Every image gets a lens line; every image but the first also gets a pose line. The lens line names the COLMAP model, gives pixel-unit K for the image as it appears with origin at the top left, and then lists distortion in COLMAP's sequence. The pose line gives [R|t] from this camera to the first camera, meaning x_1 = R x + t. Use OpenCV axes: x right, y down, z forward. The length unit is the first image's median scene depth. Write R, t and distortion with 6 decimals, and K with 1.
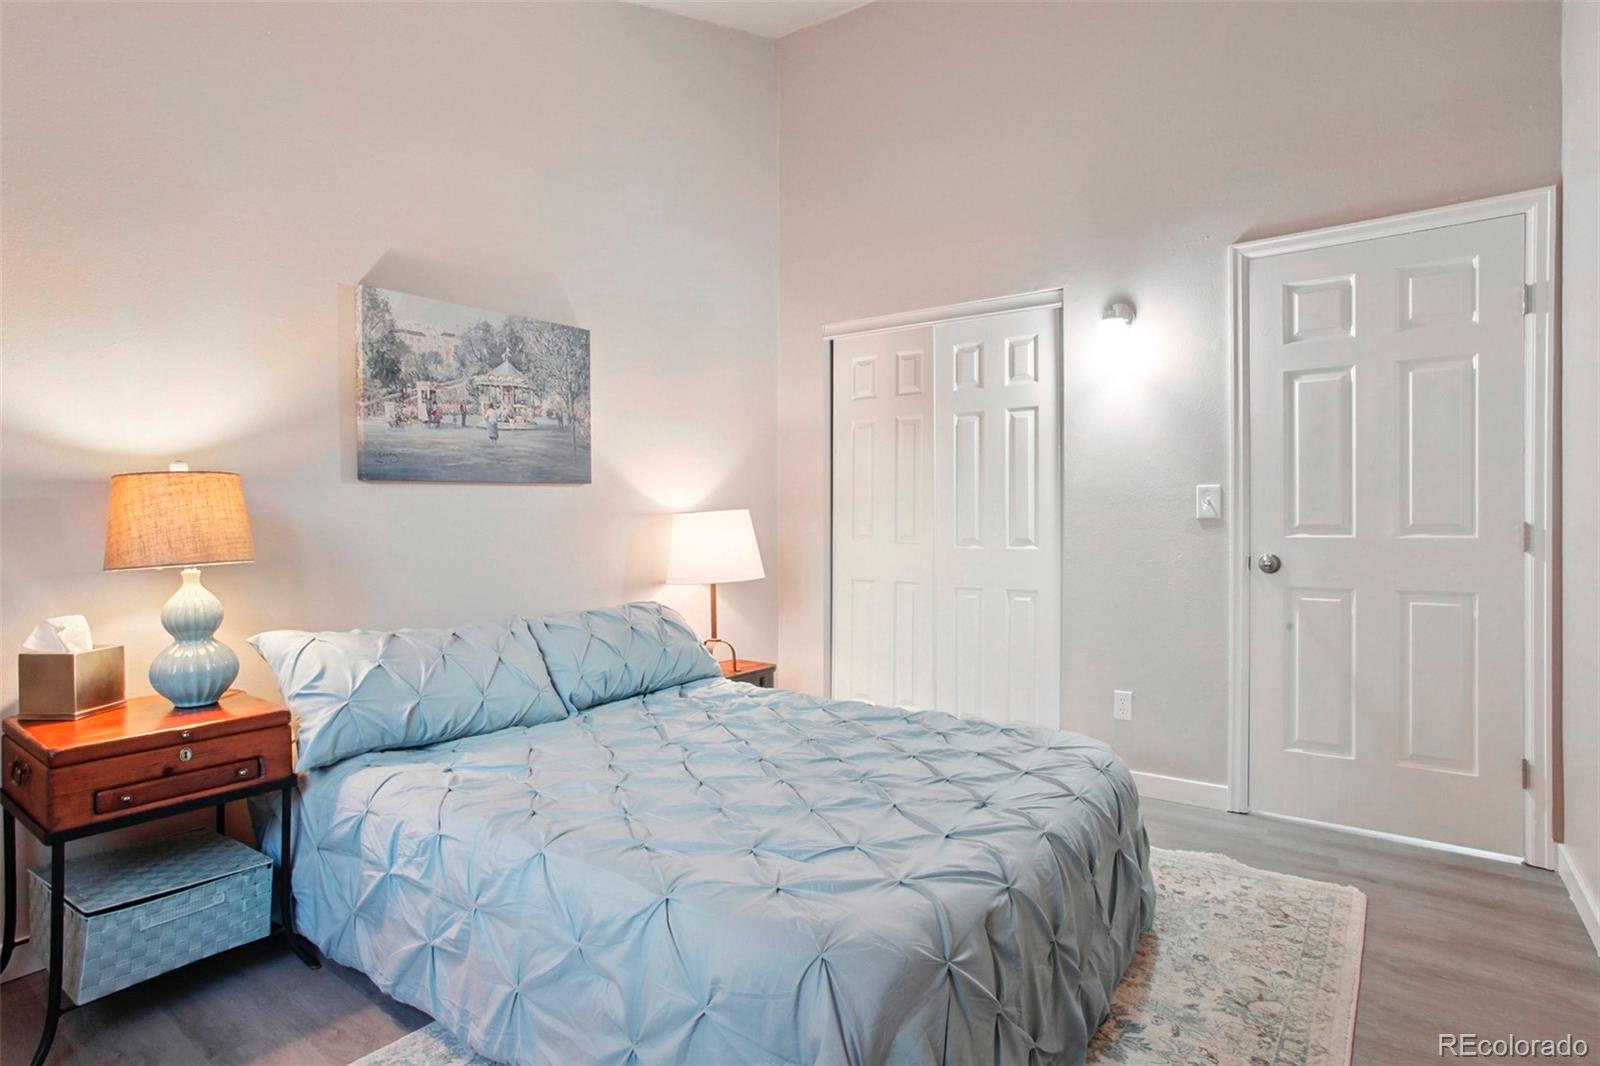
lens RADIAL K [[850.9, 0, 773.5], [0, 850.9, 529.0], [0, 0, 1]] dist [-0.065433, 0.036830]
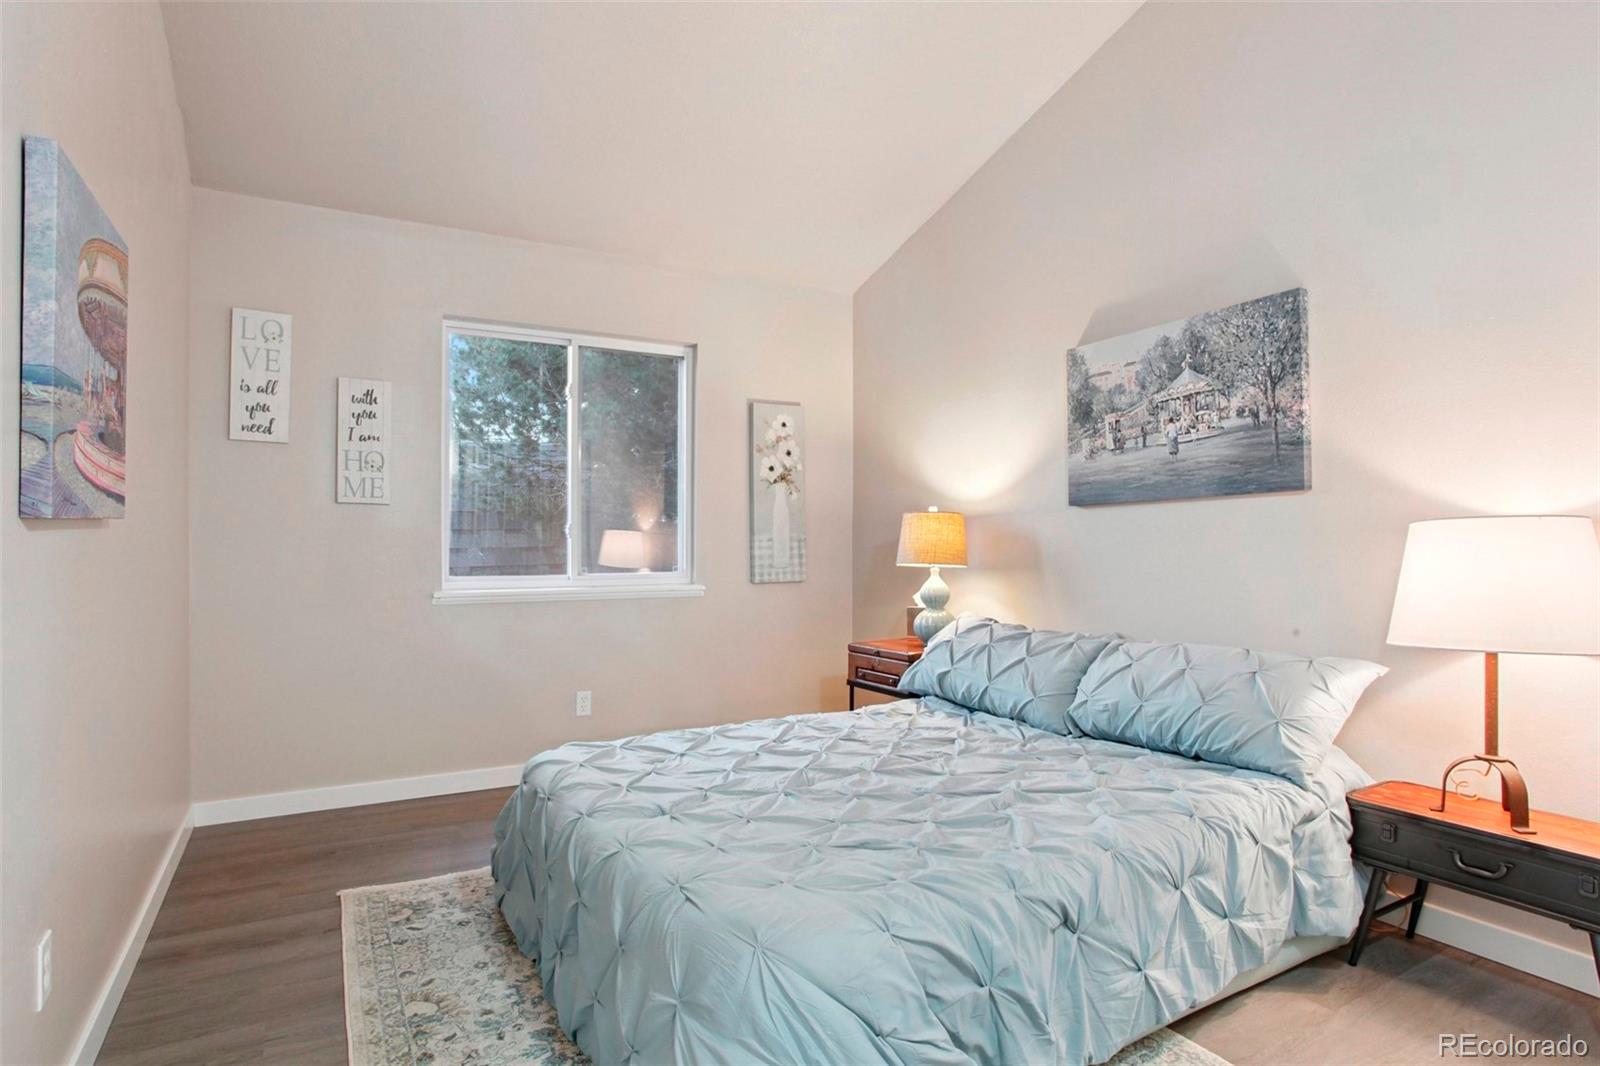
lens RADIAL K [[850.9, 0, 773.5], [0, 850.9, 529.0], [0, 0, 1]] dist [-0.065433, 0.036830]
pose [[-0.406818, -0.001272, -0.913508, 0.735923], [0.003175, 0.999991, -0.002806, -0.019792], [0.913504, -0.004042, -0.406810, 0.977131]]
